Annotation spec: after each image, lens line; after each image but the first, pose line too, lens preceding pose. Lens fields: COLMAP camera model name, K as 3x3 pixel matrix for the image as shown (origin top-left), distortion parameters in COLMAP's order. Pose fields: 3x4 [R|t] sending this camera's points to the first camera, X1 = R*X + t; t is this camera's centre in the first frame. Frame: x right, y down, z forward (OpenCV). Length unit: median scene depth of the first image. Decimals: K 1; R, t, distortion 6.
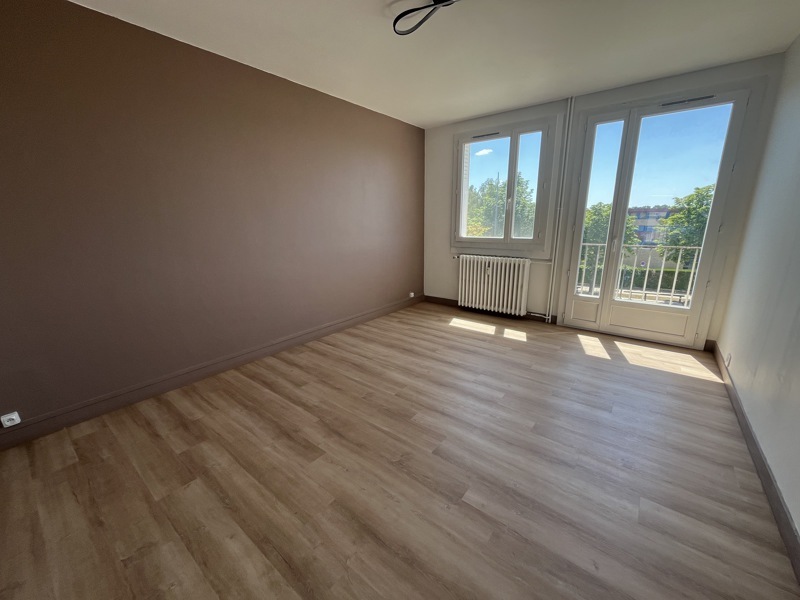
lens RADIAL K [[322.2, 0, 397.5], [0, 322.2, 300.5], [0, 0, 1]] dist [-0.000268, -0.000160]
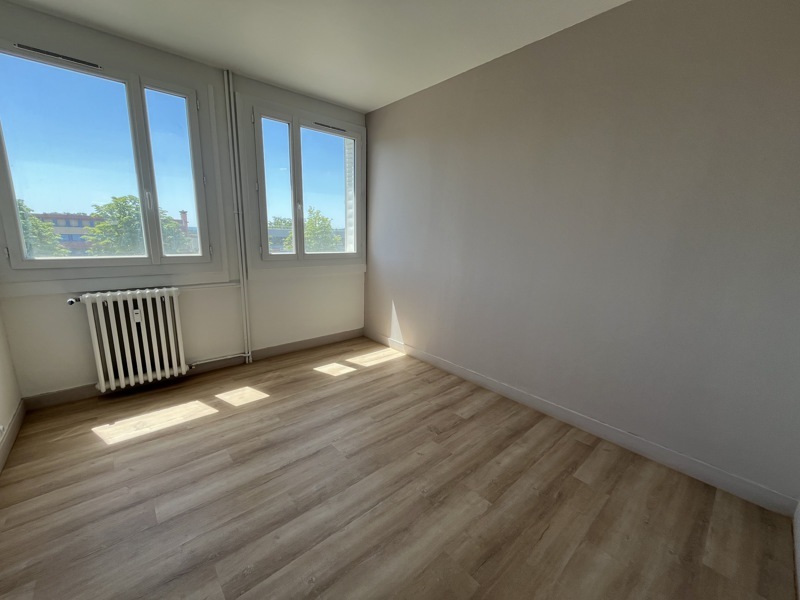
lens RADIAL K [[341.5, 0, 400.0], [0, 341.5, 300.0], [0, 0, 1]] dist [0.000308, -0.000001]
pose [[0.152045, -0.176236, 0.972534, -0.224802], [0.215044, 0.966301, 0.141486, -0.107716], [-0.964696, 0.187626, 0.184820, 0.463965]]
